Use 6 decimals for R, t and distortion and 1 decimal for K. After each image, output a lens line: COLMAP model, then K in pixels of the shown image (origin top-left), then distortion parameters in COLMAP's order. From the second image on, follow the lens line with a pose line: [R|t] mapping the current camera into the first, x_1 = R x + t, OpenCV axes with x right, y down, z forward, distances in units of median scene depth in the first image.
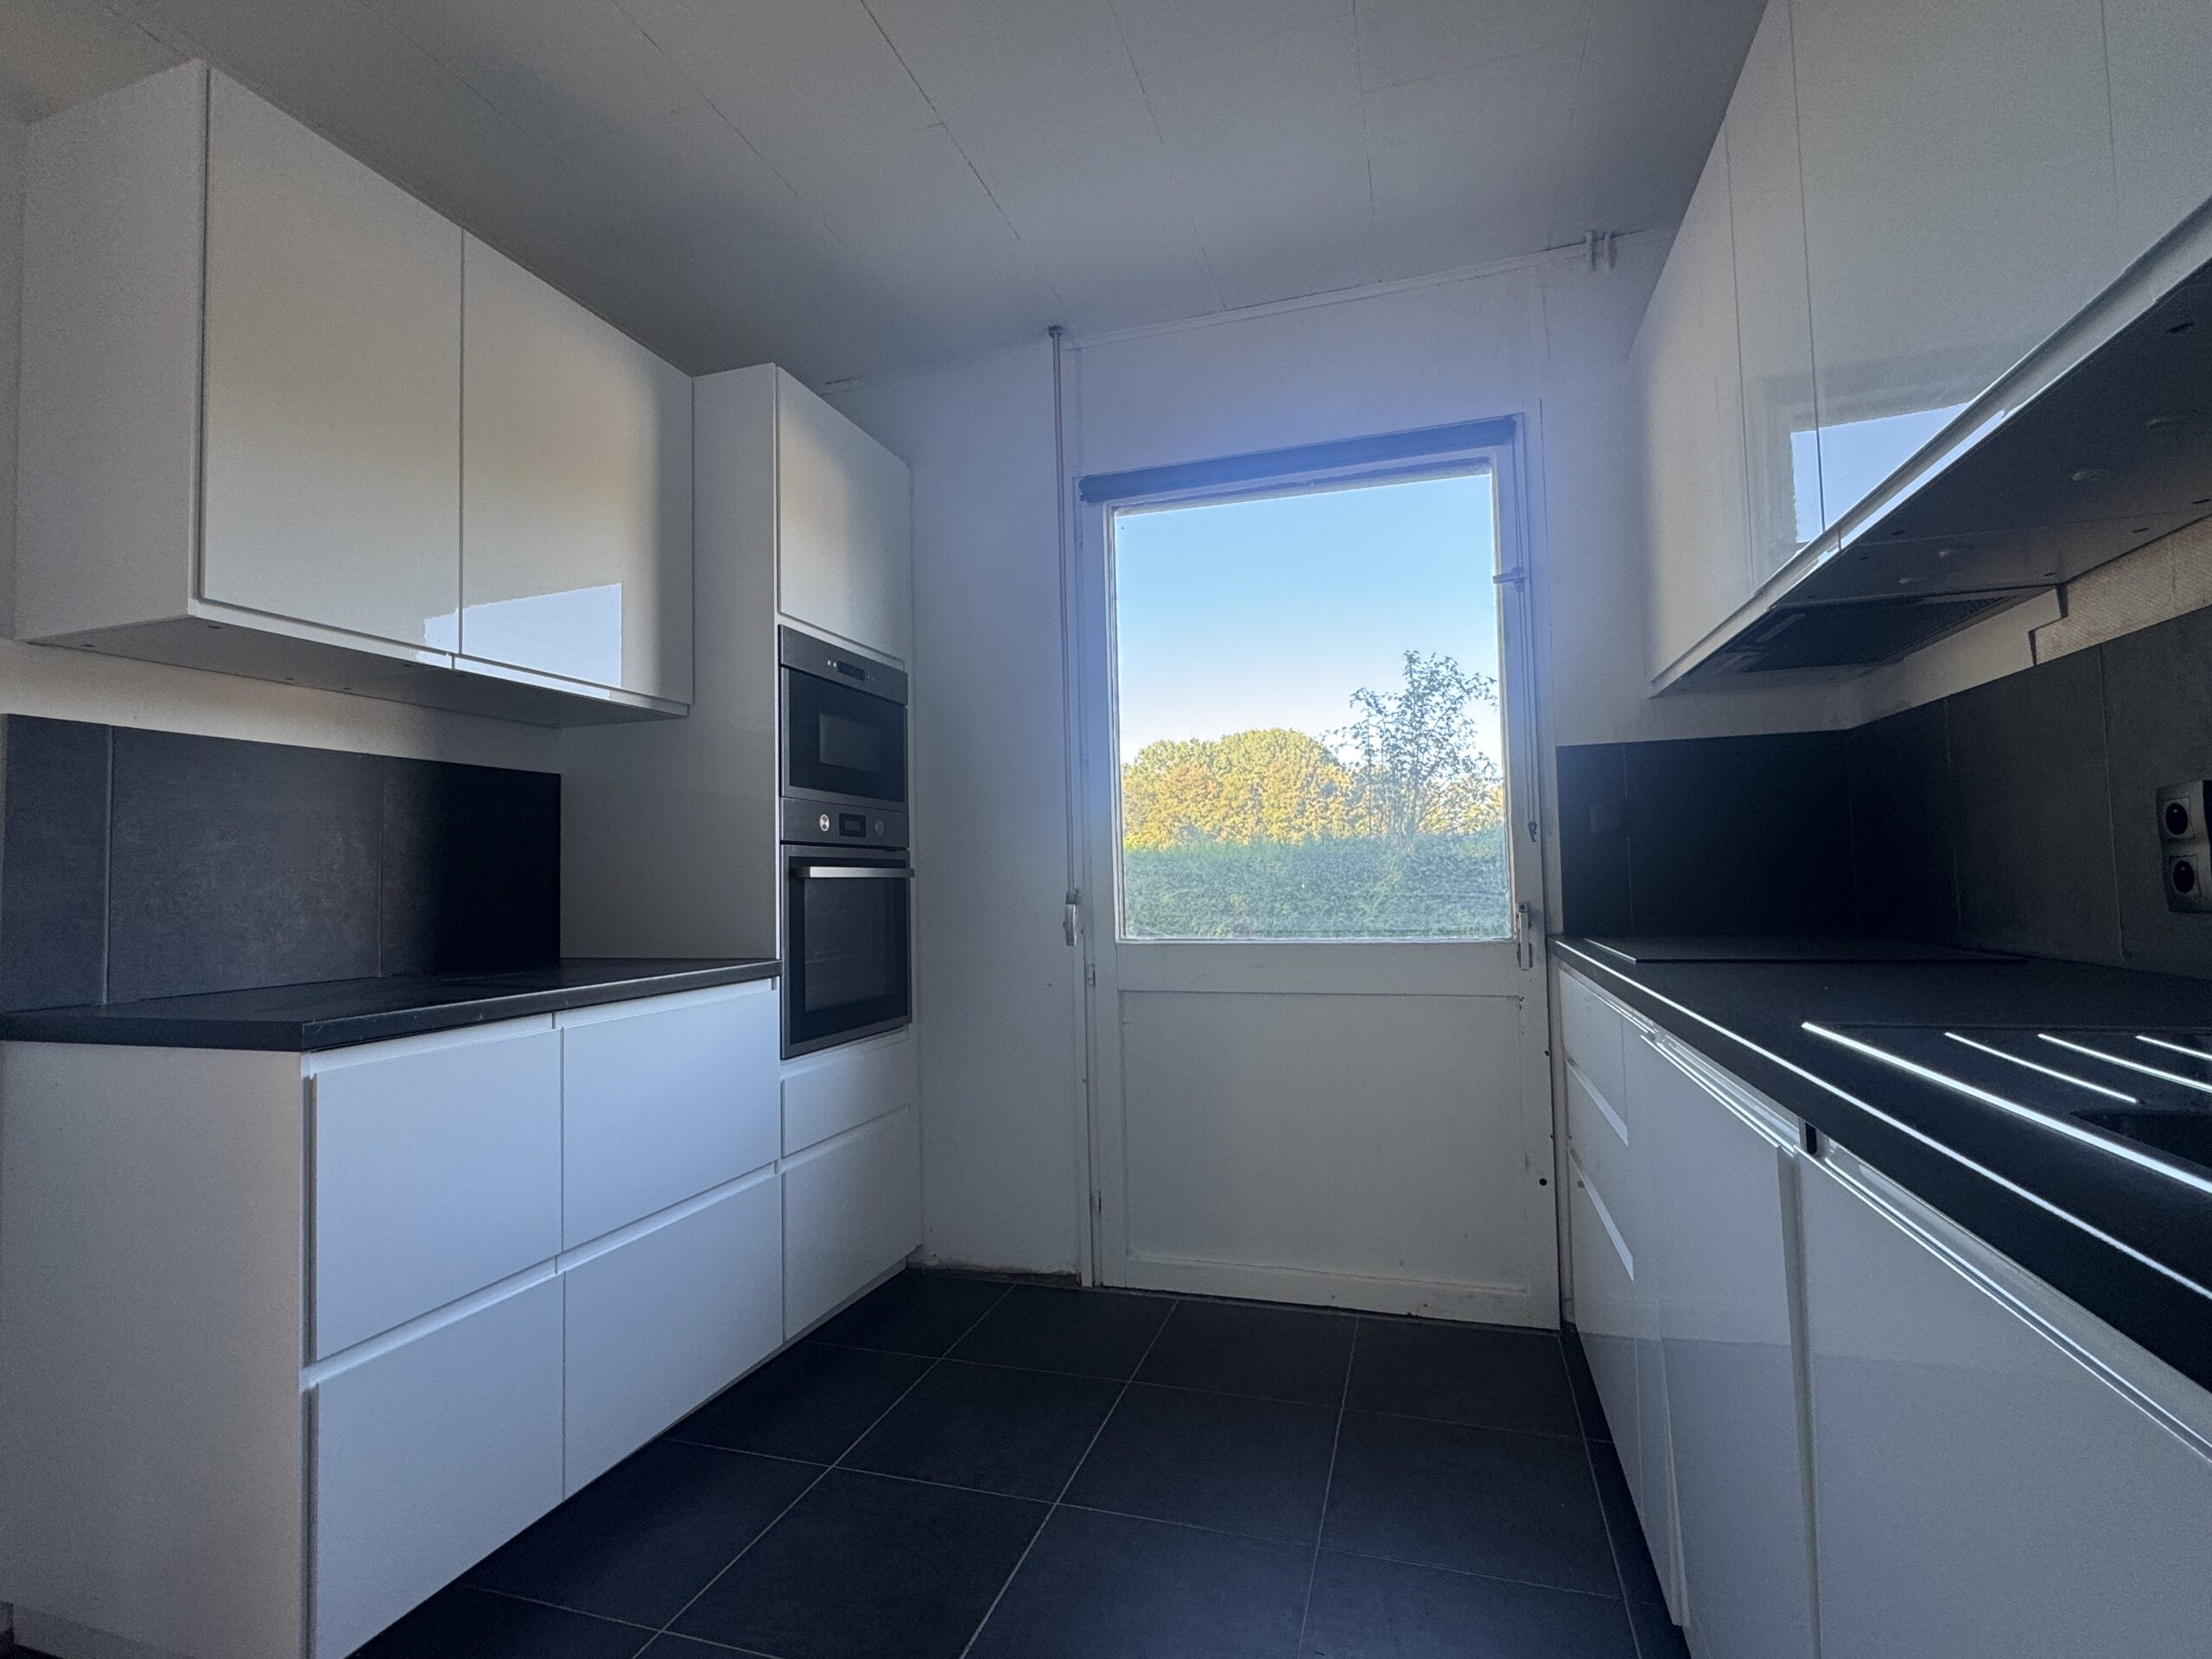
lens RADIAL K [[1035.9, 0, 1110.8], [0, 1035.9, 830.3], [0, 0, 1]] dist [-0.011843, 0.000373]
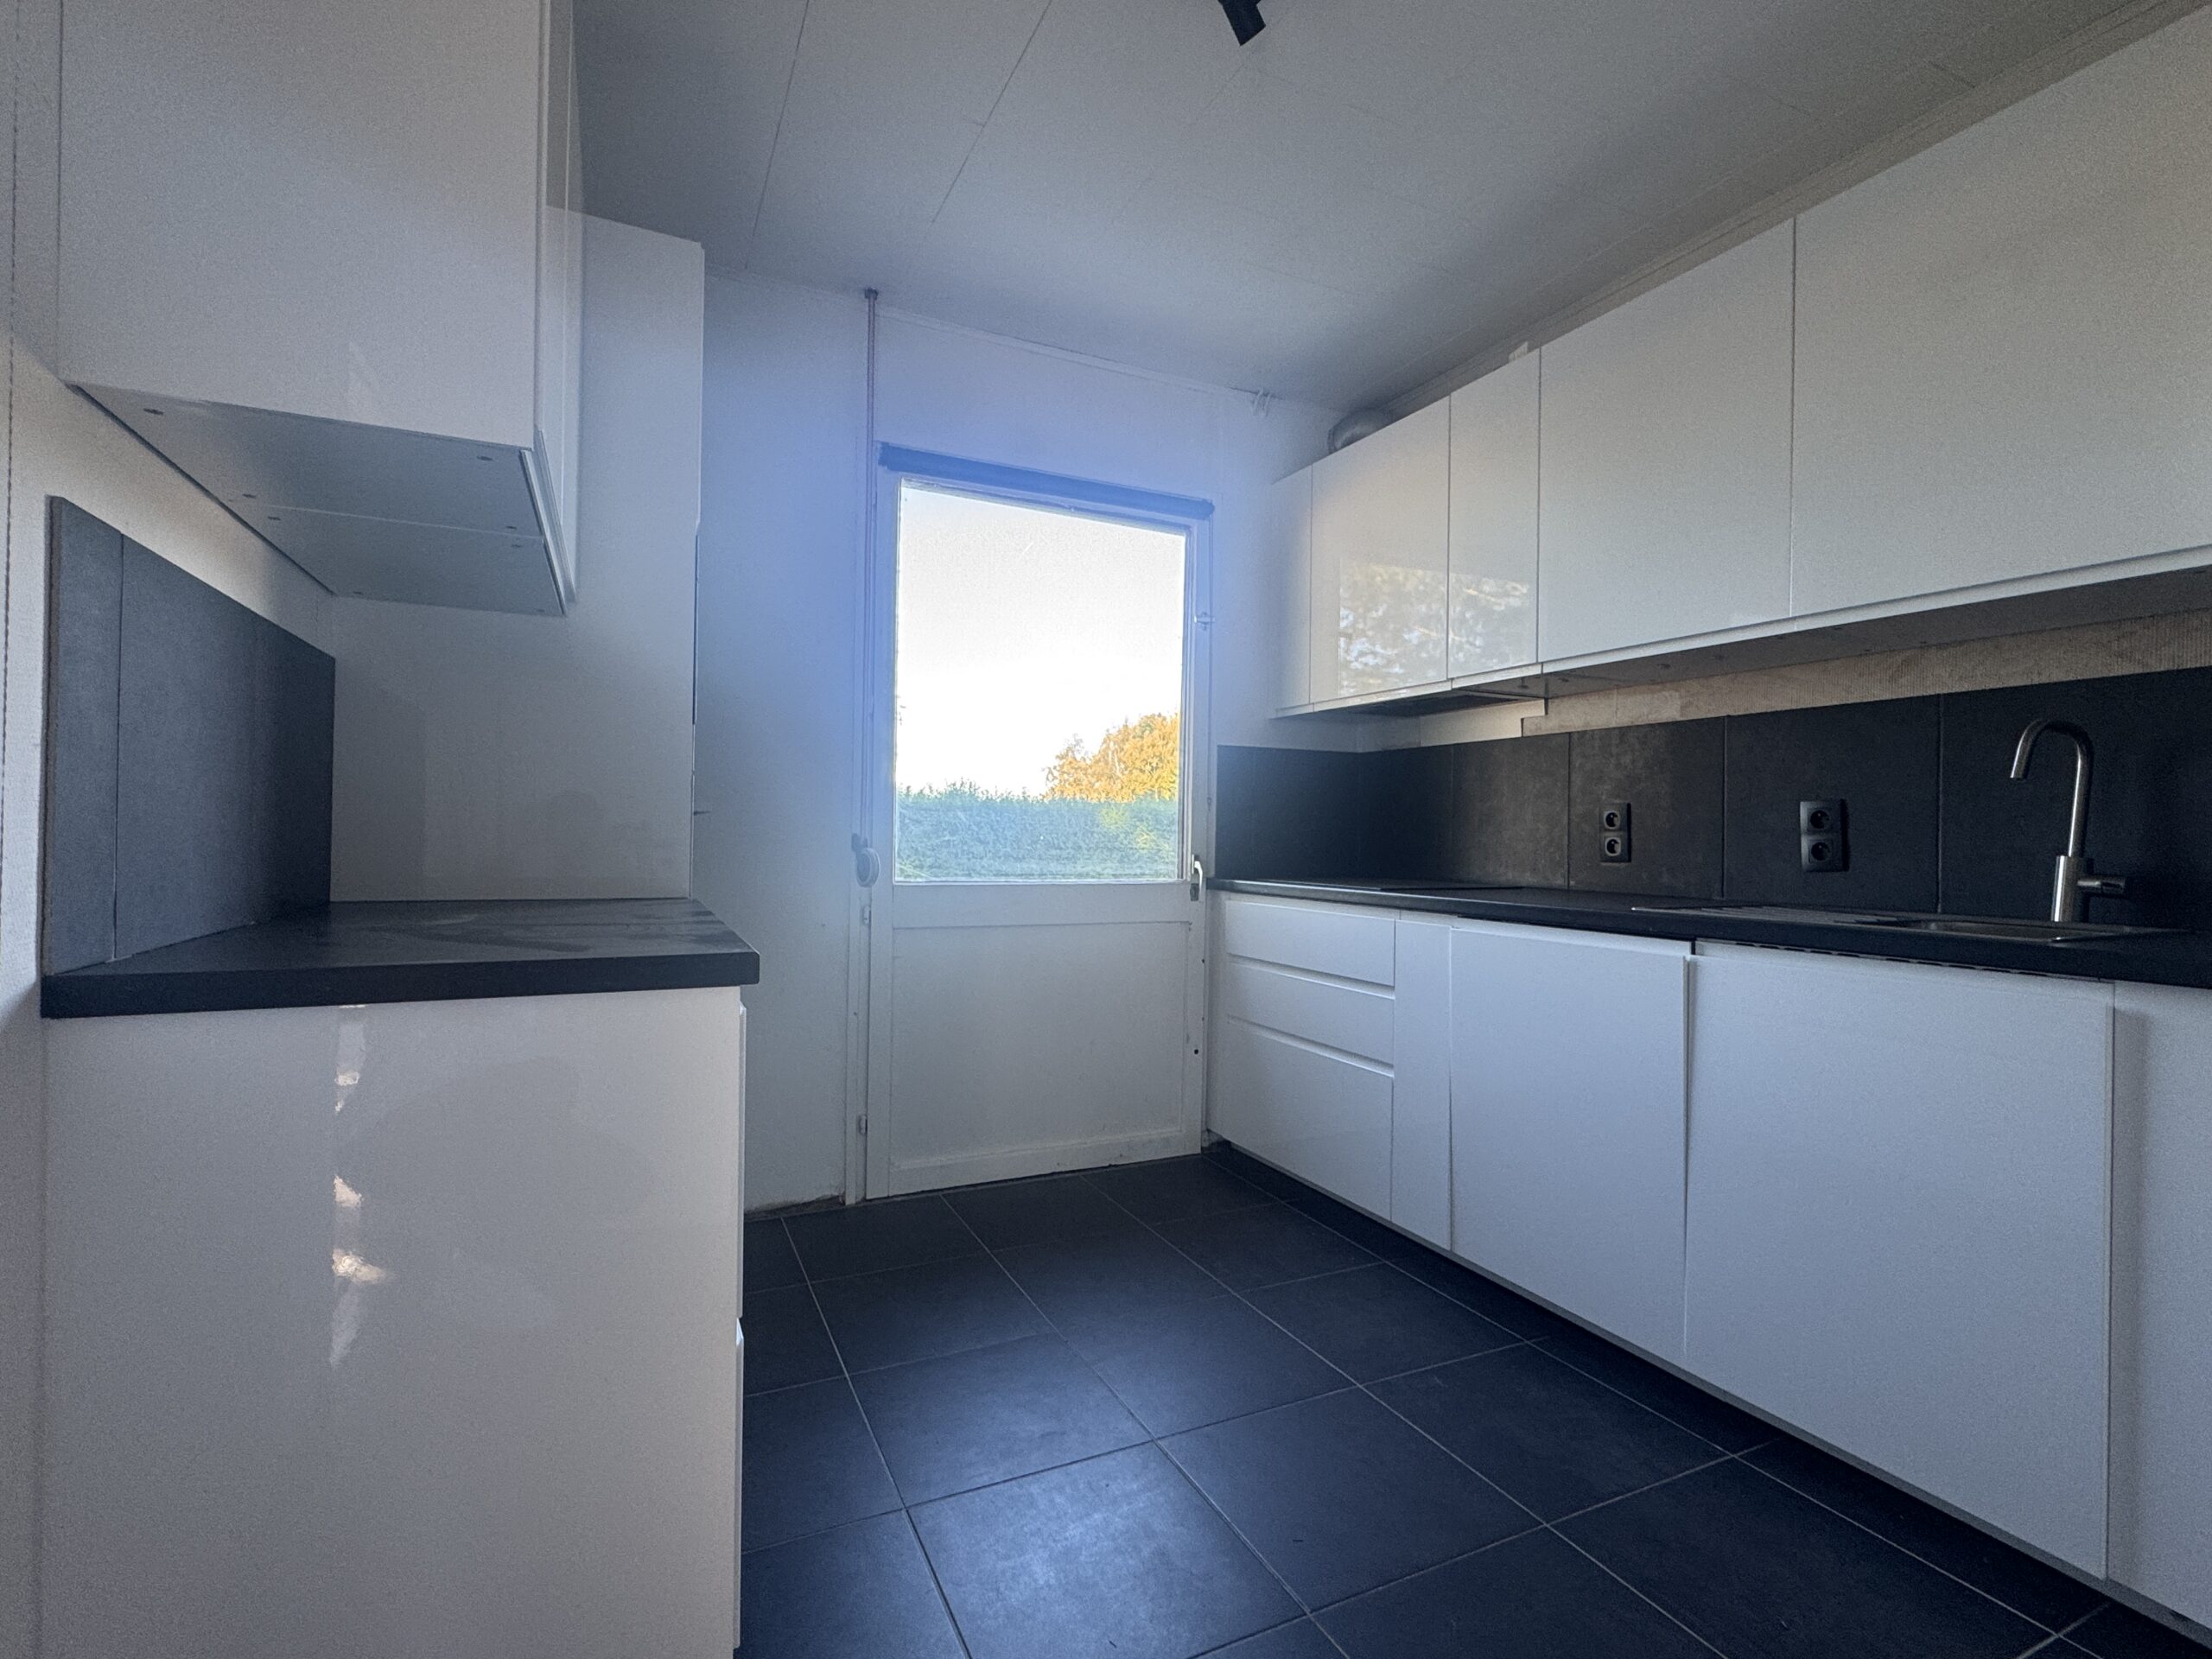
lens RADIAL K [[1035.9, 0, 1097.4], [0, 1035.9, 828.4], [0, 0, 1]] dist [-0.011843, 0.000373]
pose [[0.729985, 0.036463, 0.682490, -0.604160], [-0.064539, 0.997791, 0.015722, 0.019791], [-0.680410, -0.055524, 0.730726, 0.066240]]
